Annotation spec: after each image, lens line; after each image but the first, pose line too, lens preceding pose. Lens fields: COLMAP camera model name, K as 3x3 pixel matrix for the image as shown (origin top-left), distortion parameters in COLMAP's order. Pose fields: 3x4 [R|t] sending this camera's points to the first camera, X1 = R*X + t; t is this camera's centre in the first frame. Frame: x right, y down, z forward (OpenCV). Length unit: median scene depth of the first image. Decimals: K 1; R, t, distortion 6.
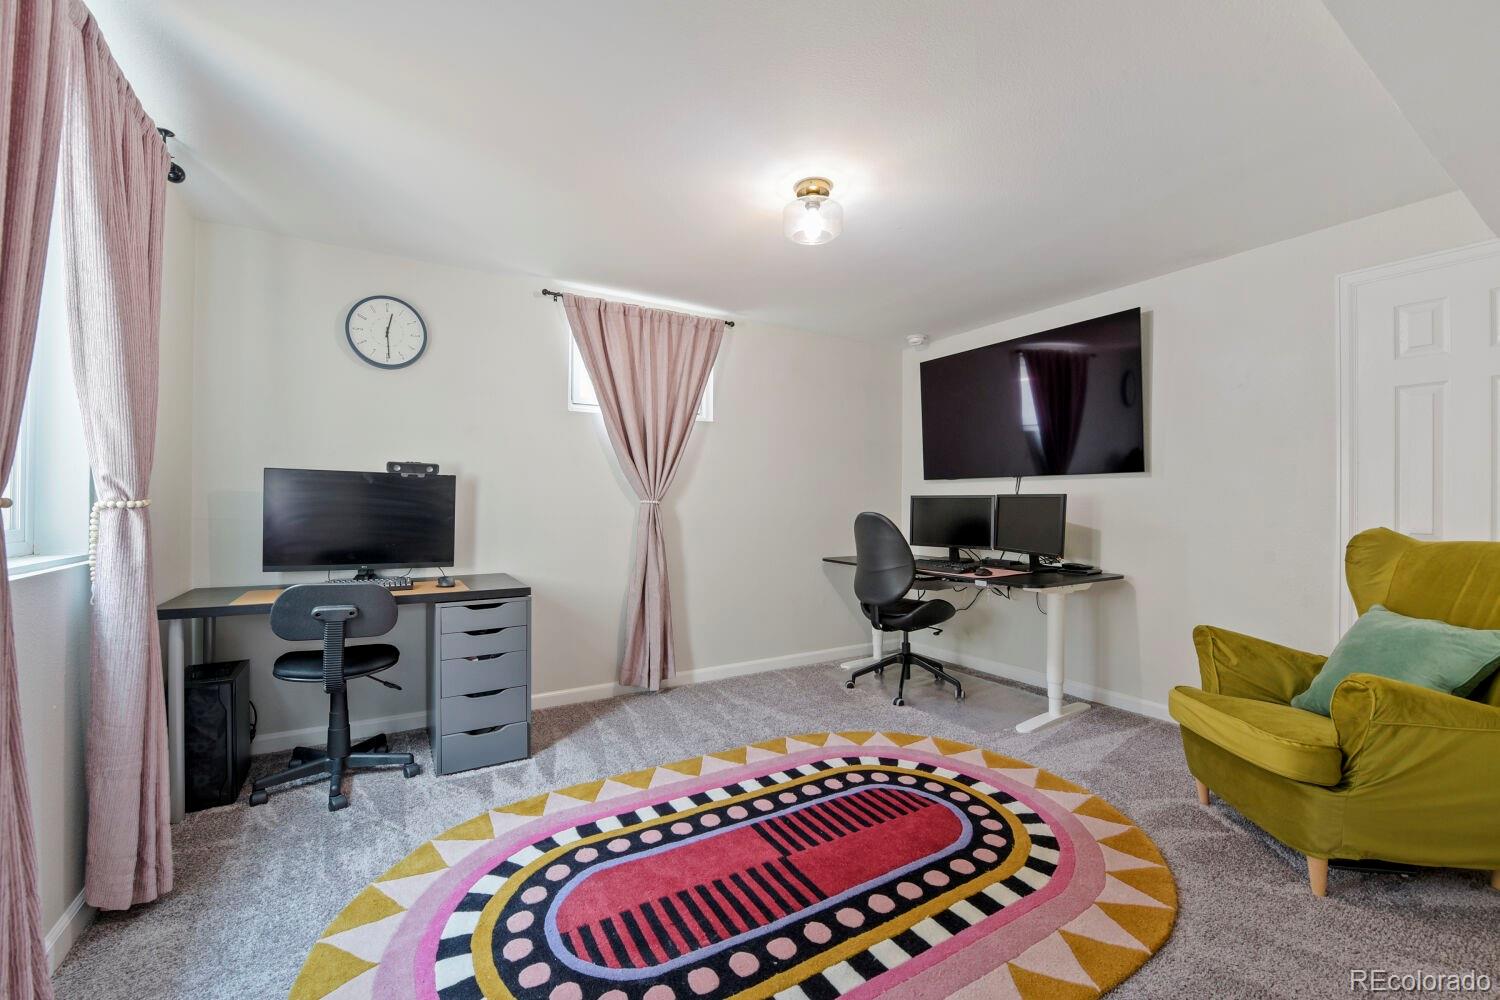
lens RADIAL K [[613.3, 0, 749.4], [0, 613.3, 495.5], [0, 0, 1]] dist [0.000576, -0.000472]
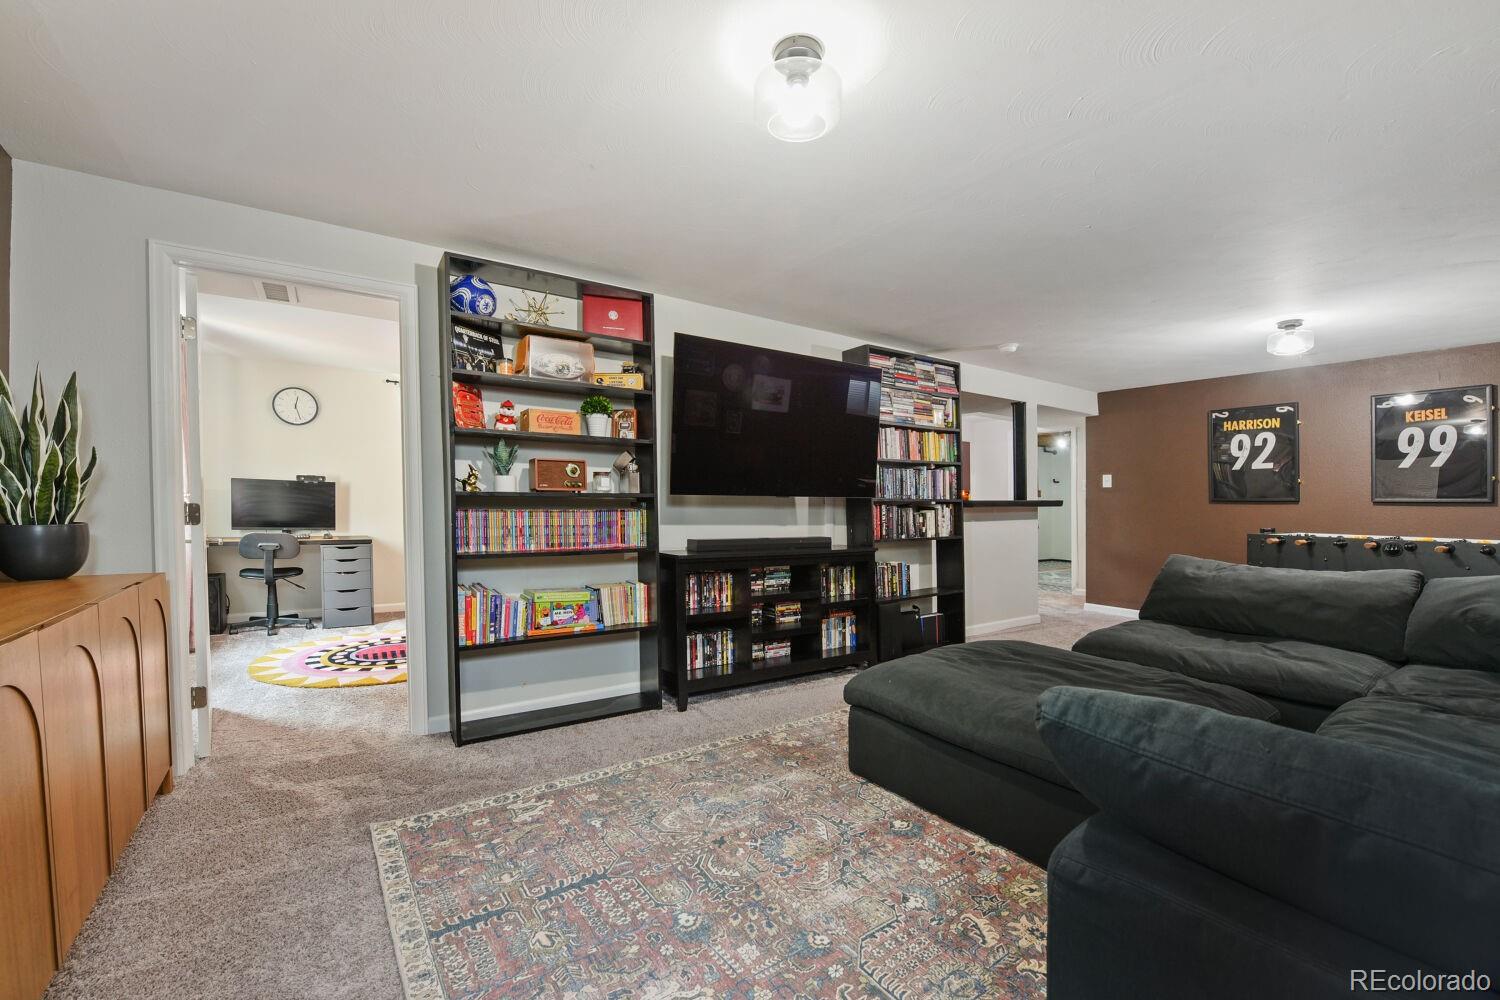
lens RADIAL K [[613.3, 0, 751.8], [0, 613.3, 510.8], [0, 0, 1]] dist [0.000576, -0.000472]
pose [[0.997764, 0.004201, 0.066705, 0.769186], [-0.006268, 0.999506, 0.030810, -0.011718], [-0.066543, -0.031159, 0.997297, -1.108563]]
